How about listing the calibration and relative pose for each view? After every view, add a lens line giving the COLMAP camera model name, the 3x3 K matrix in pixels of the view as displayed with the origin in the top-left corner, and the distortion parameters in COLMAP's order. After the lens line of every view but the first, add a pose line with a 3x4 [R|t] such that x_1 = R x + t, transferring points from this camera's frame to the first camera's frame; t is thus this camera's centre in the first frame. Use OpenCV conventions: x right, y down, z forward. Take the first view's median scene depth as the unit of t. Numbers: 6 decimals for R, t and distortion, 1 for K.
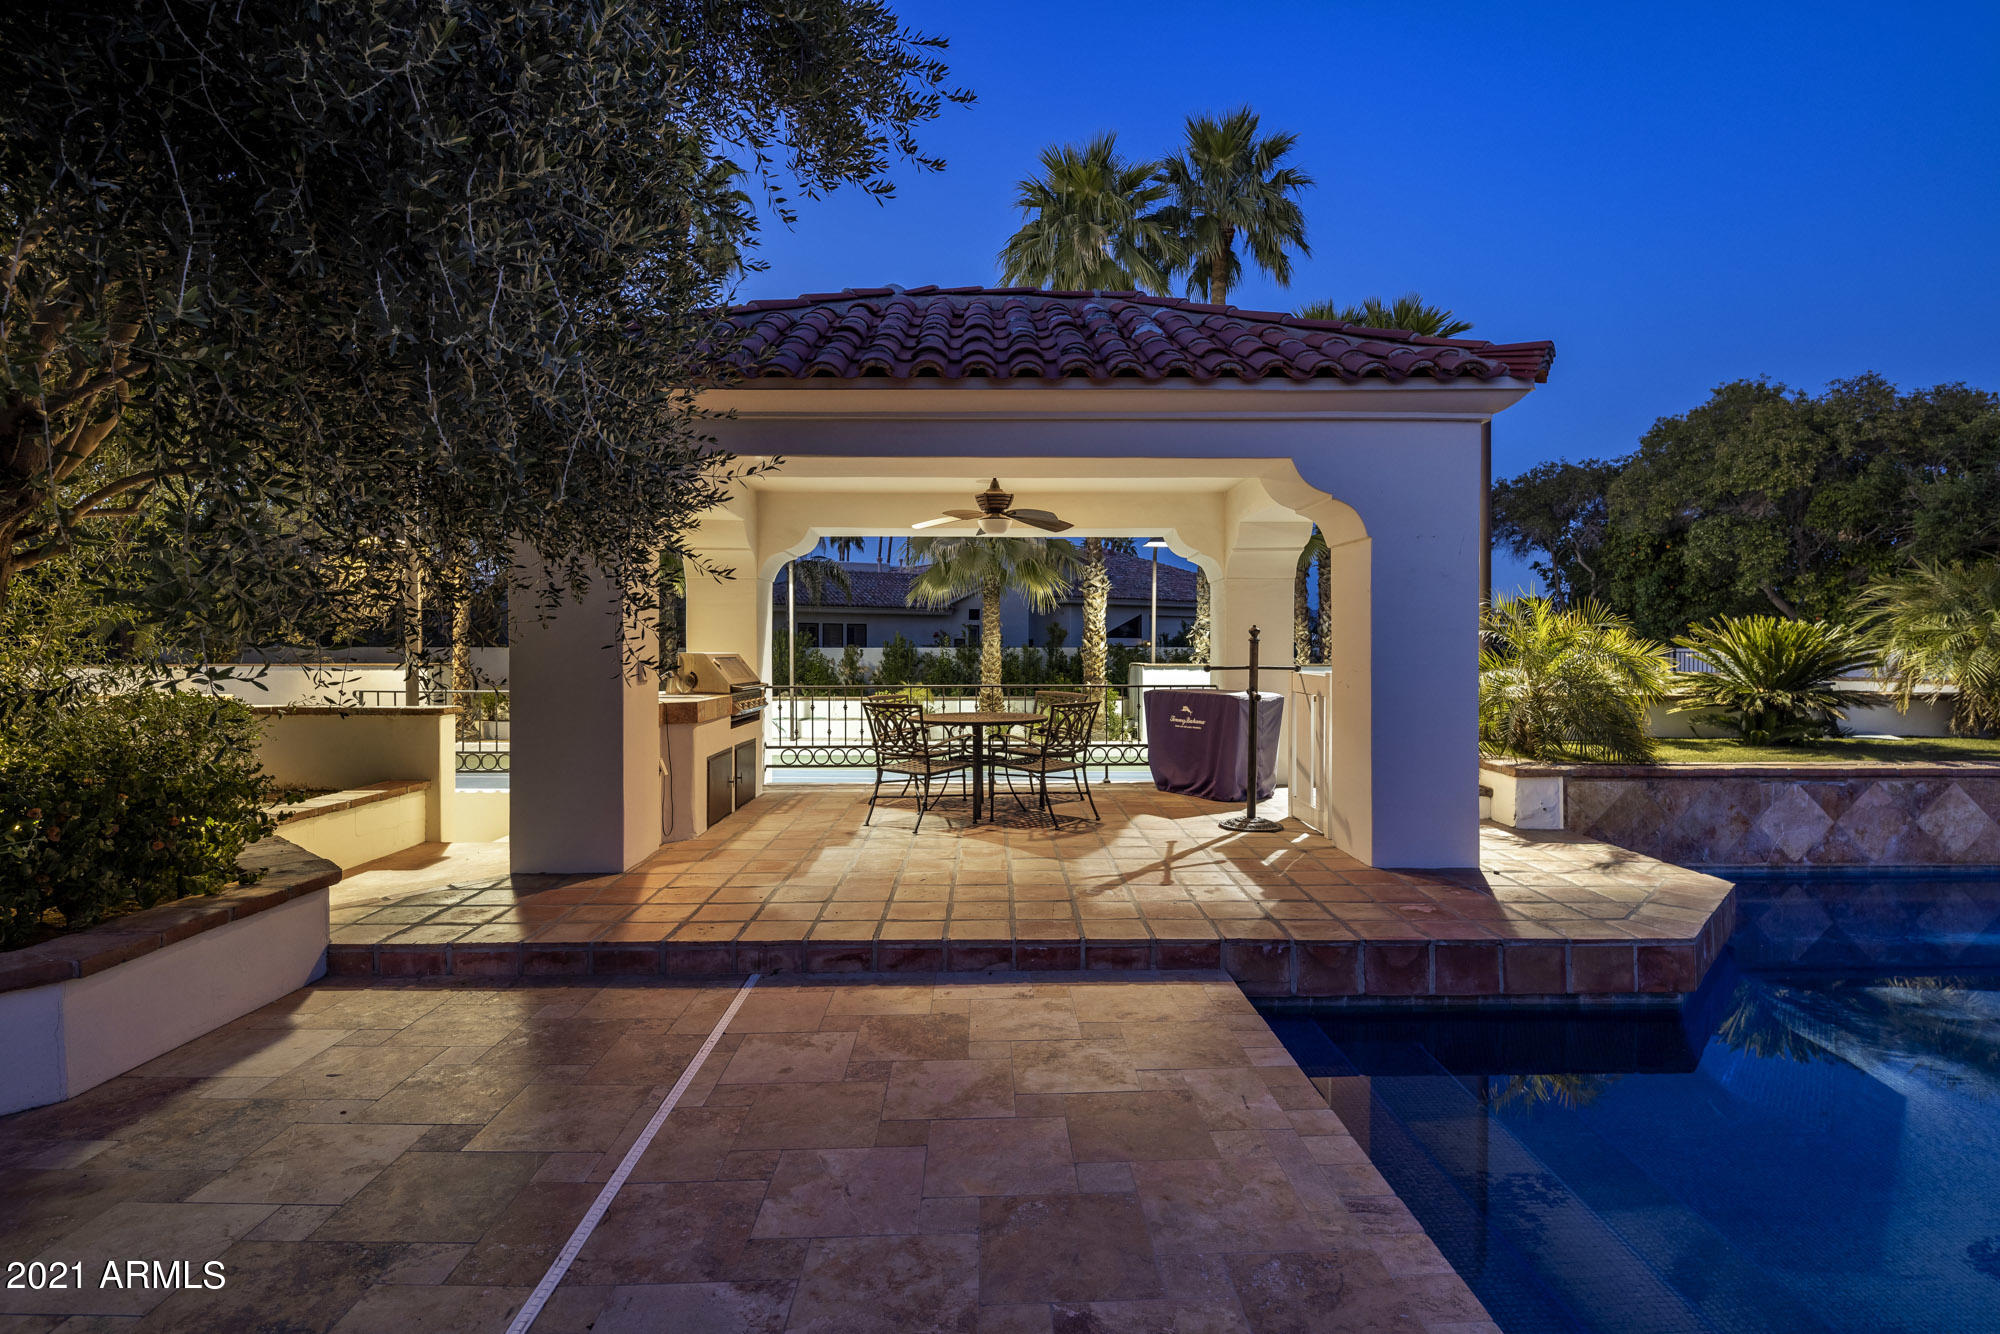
lens RADIAL K [[971.8, 0, 1003.6], [0, 971.8, 599.8], [0, 0, 1]] dist [0.017722, -0.000603]
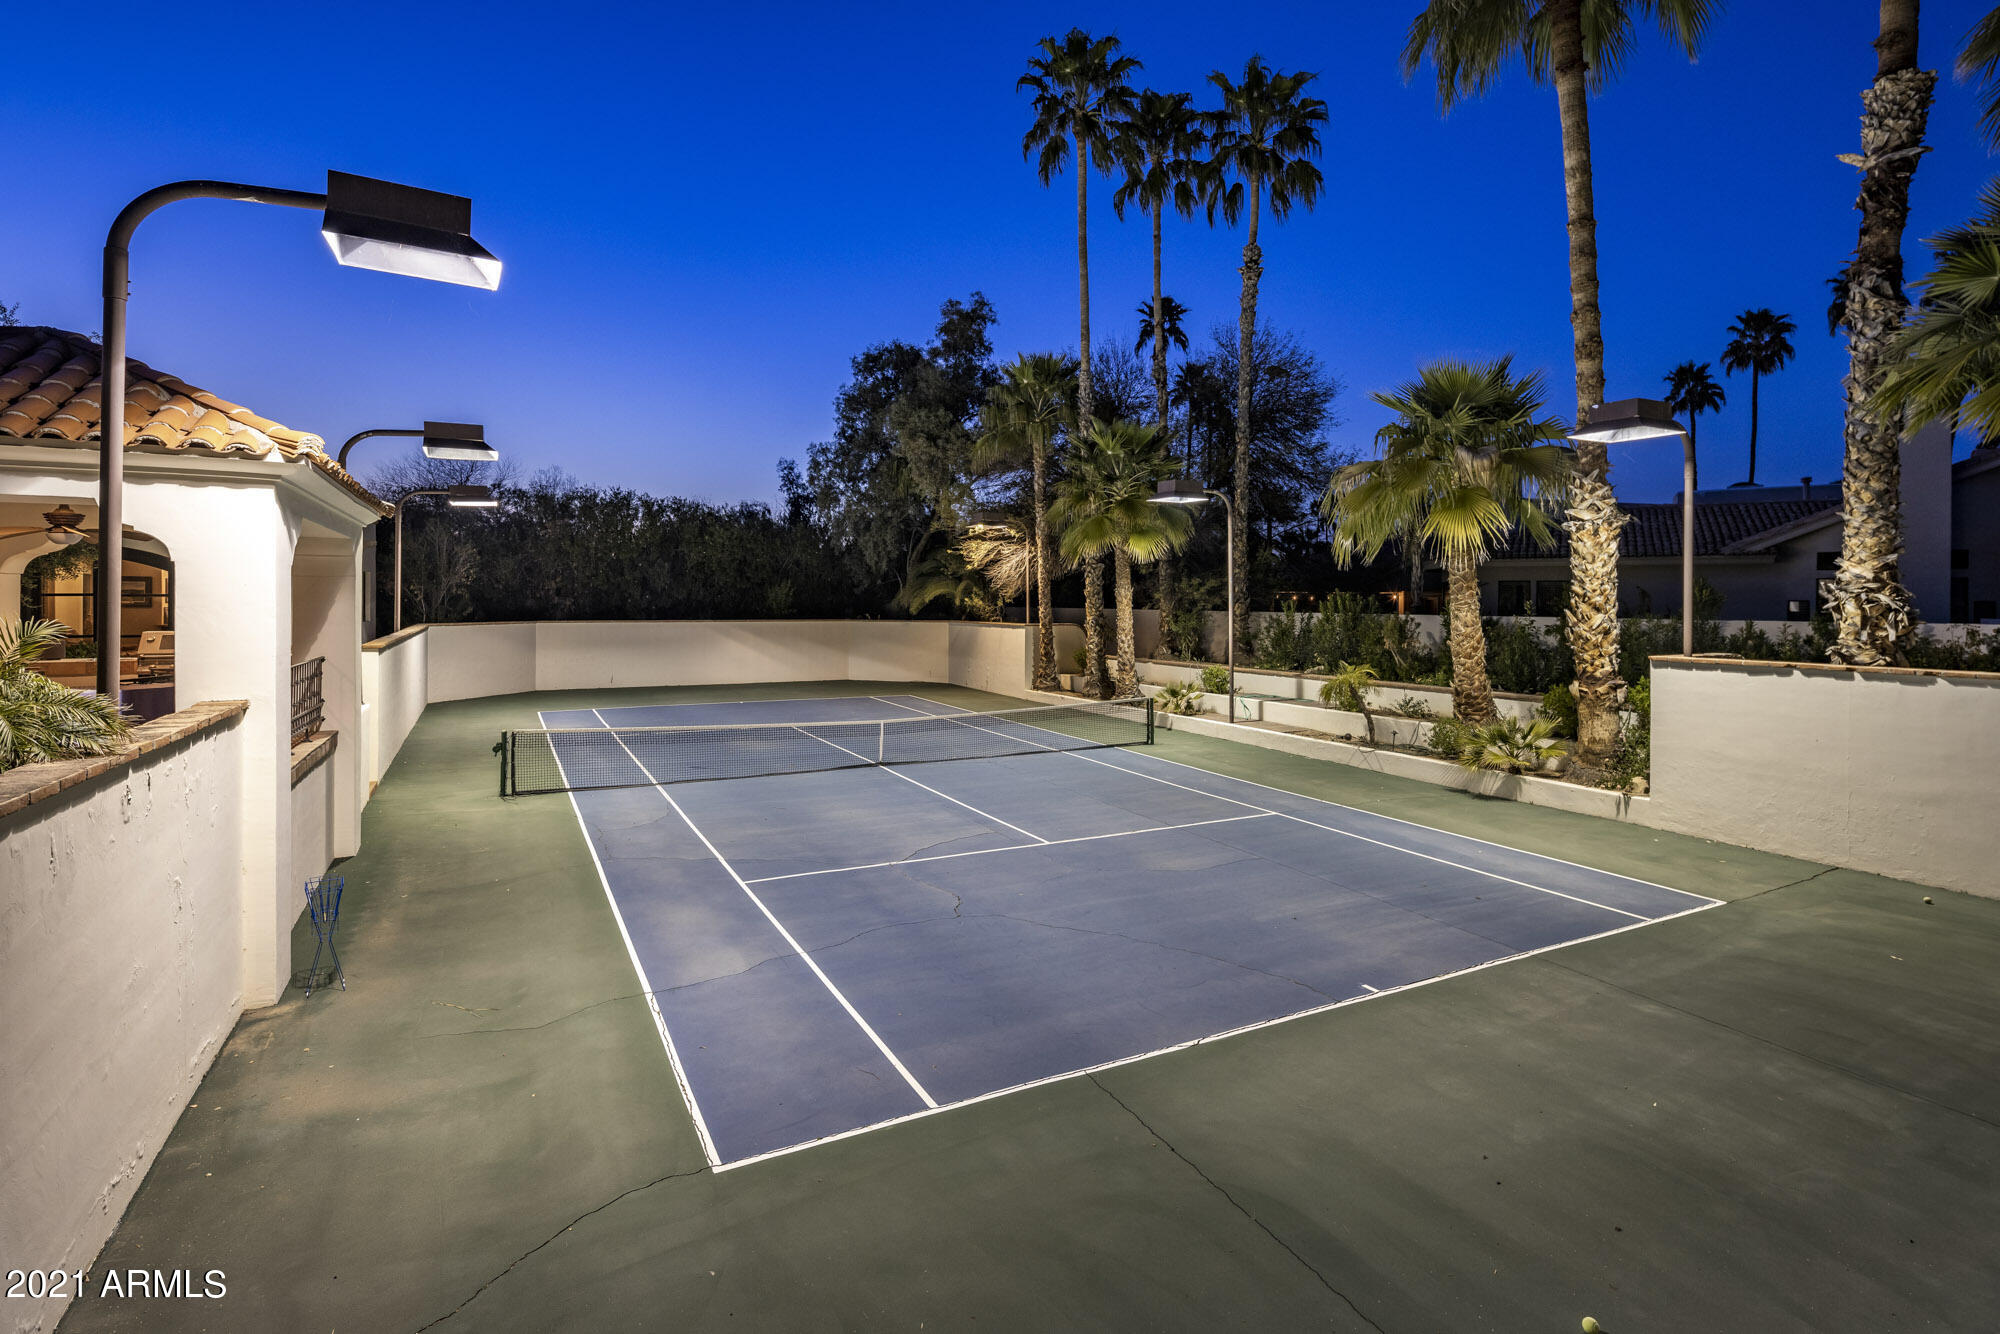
lens RADIAL K [[971.8, 0, 1003.6], [0, 971.8, 599.8], [0, 0, 1]] dist [0.017722, -0.000603]
pose [[0.444864, 0.002540, -0.895595, 1.716909], [0.040617, 0.998910, 0.023008, 0.025394], [0.894677, -0.046612, 0.444276, 1.576974]]
